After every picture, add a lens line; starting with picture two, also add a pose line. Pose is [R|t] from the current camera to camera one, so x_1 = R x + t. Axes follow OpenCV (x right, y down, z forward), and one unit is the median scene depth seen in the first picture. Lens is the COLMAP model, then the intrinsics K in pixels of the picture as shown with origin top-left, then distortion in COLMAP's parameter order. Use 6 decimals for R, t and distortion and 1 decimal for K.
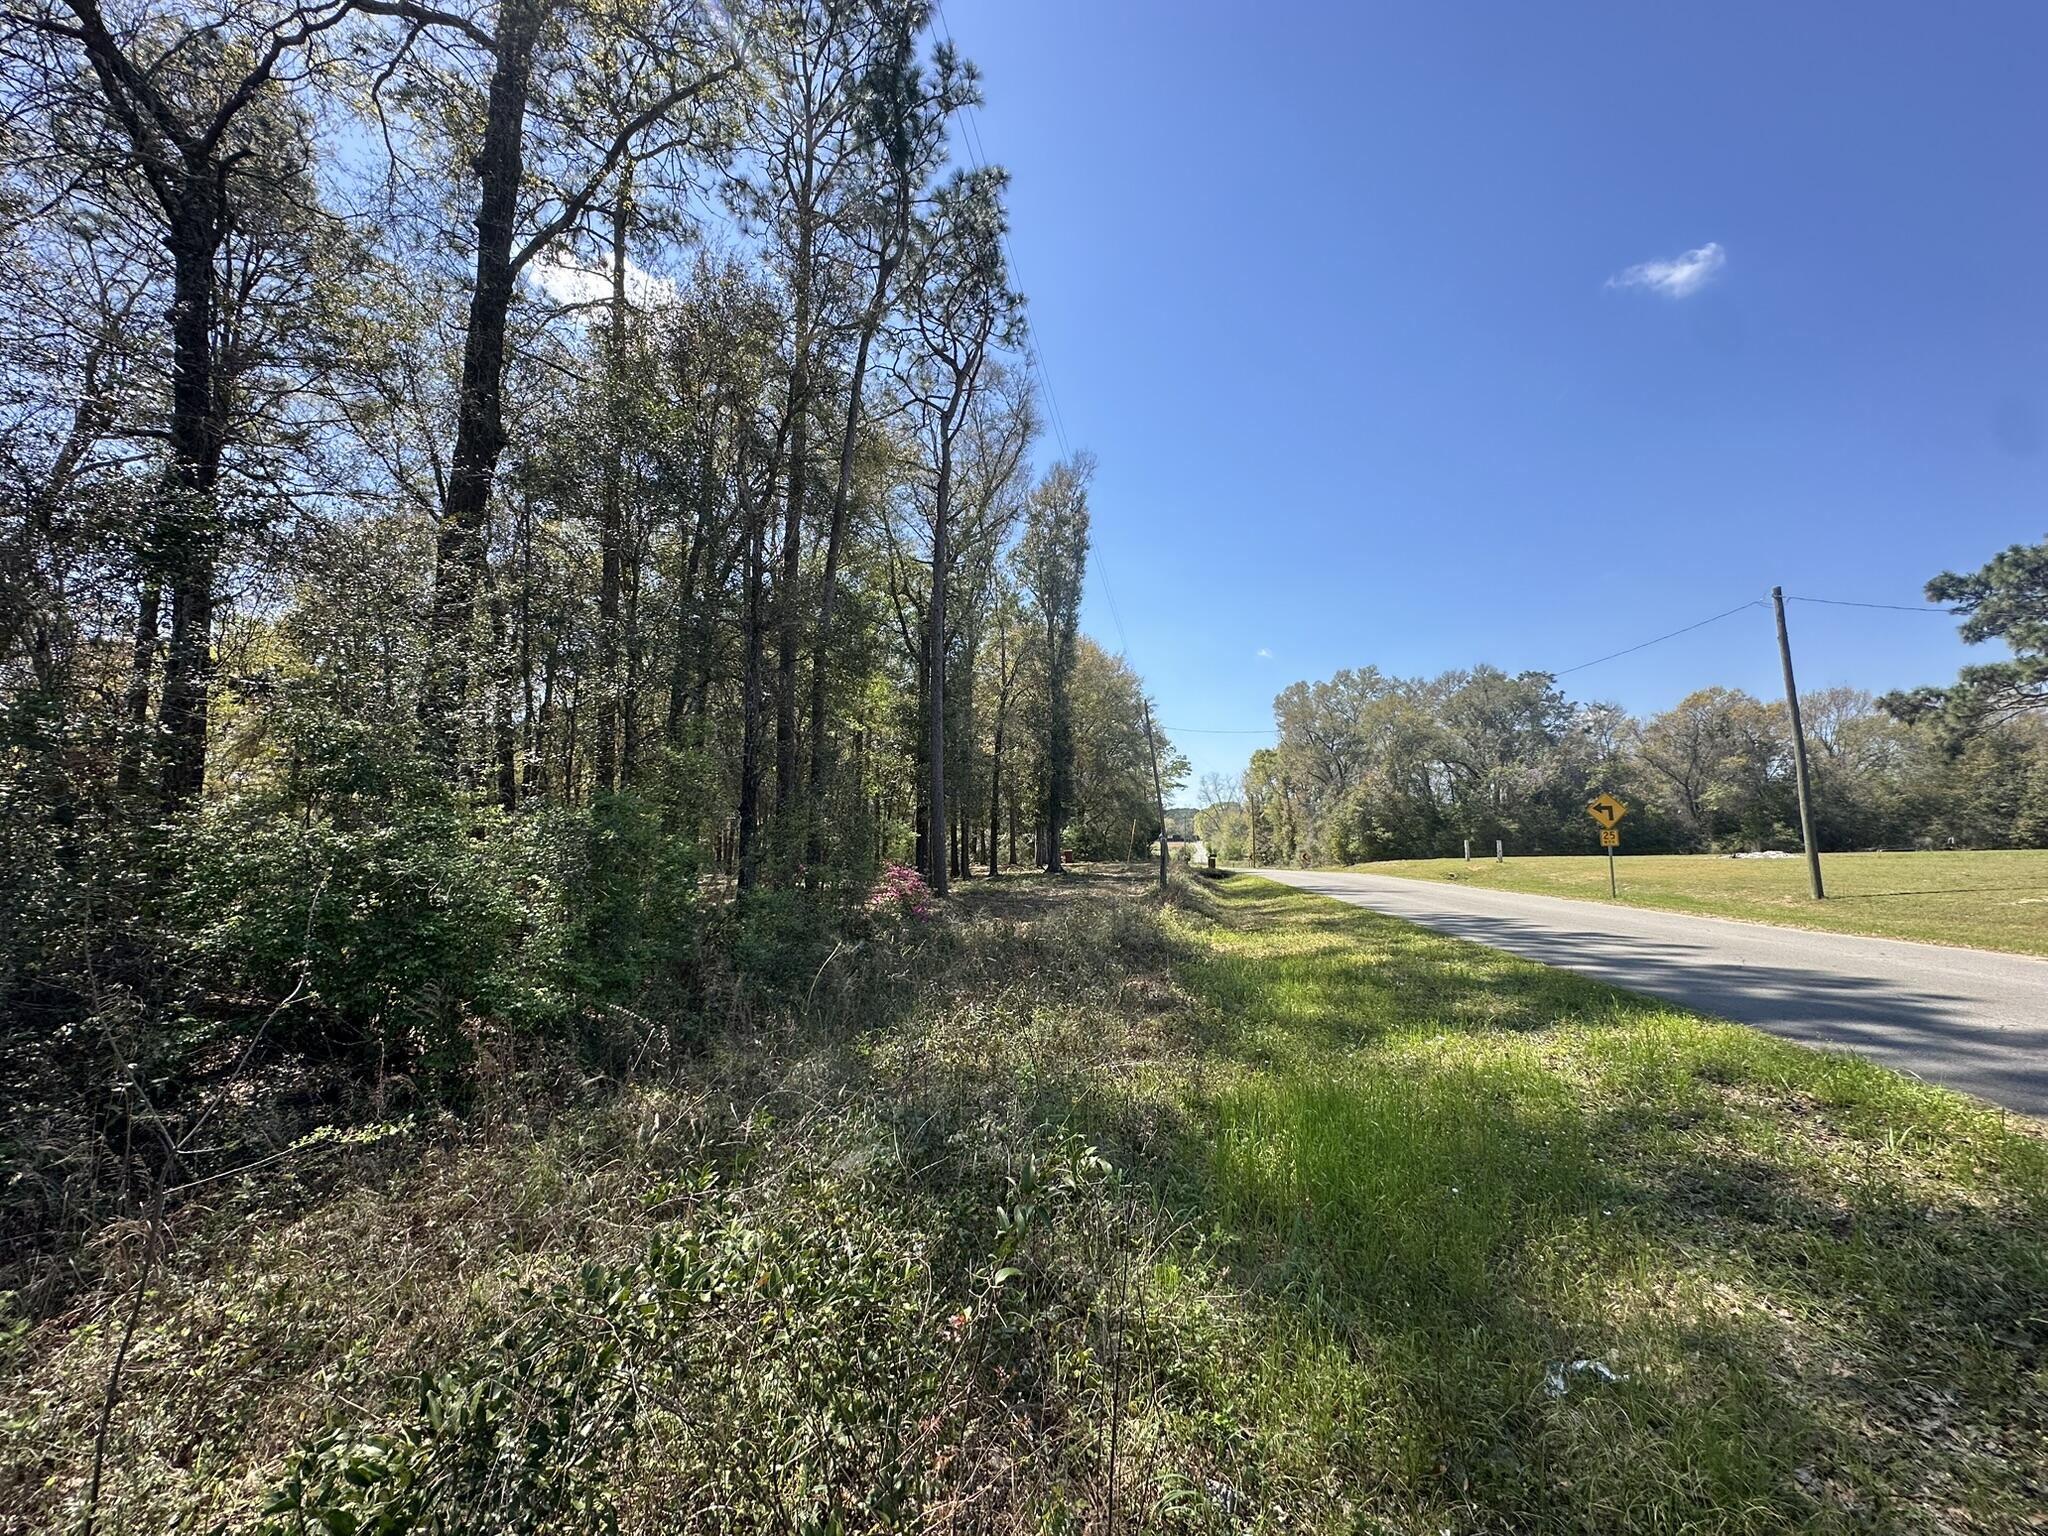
lens RADIAL K [[816.1, 0, 1022.8], [0, 816.1, 765.1], [0, 0, 1]] dist [-0.003474, 0.000534]
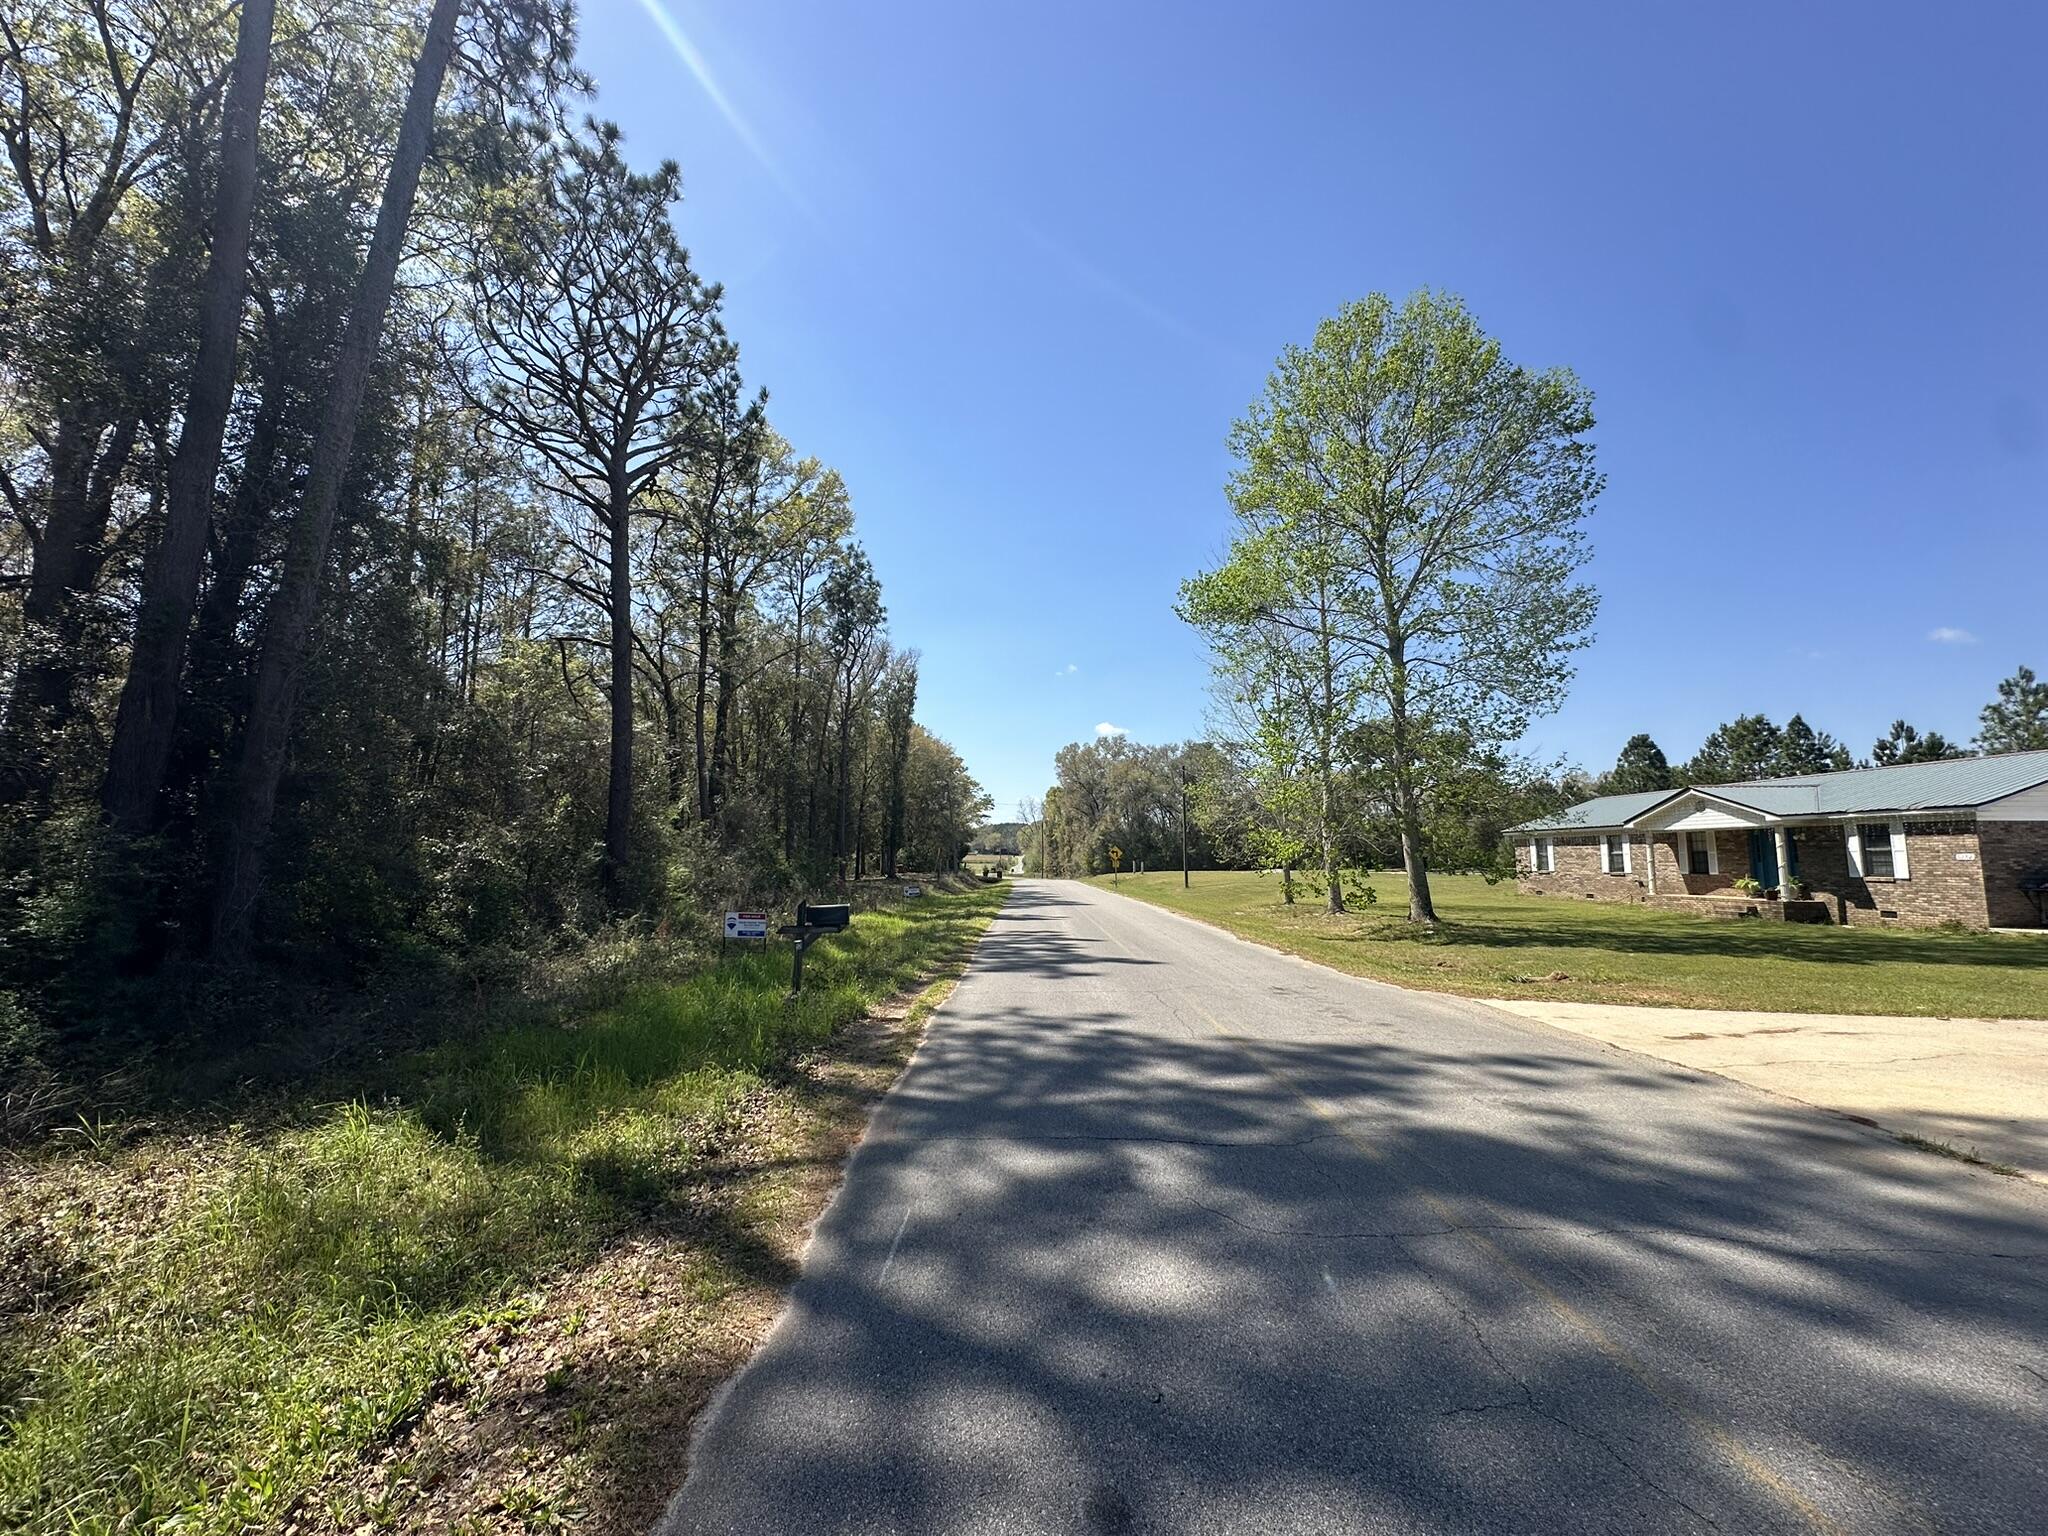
lens RADIAL K [[816.1, 0, 1022.8], [0, 816.1, 765.1], [0, 0, 1]] dist [-0.003474, 0.000534]
pose [[0.979910, 0.031354, 0.196961, -0.020275], [-0.028861, 0.999463, -0.015515, -0.050093], [-0.197342, 0.009519, 0.980289, -0.416969]]
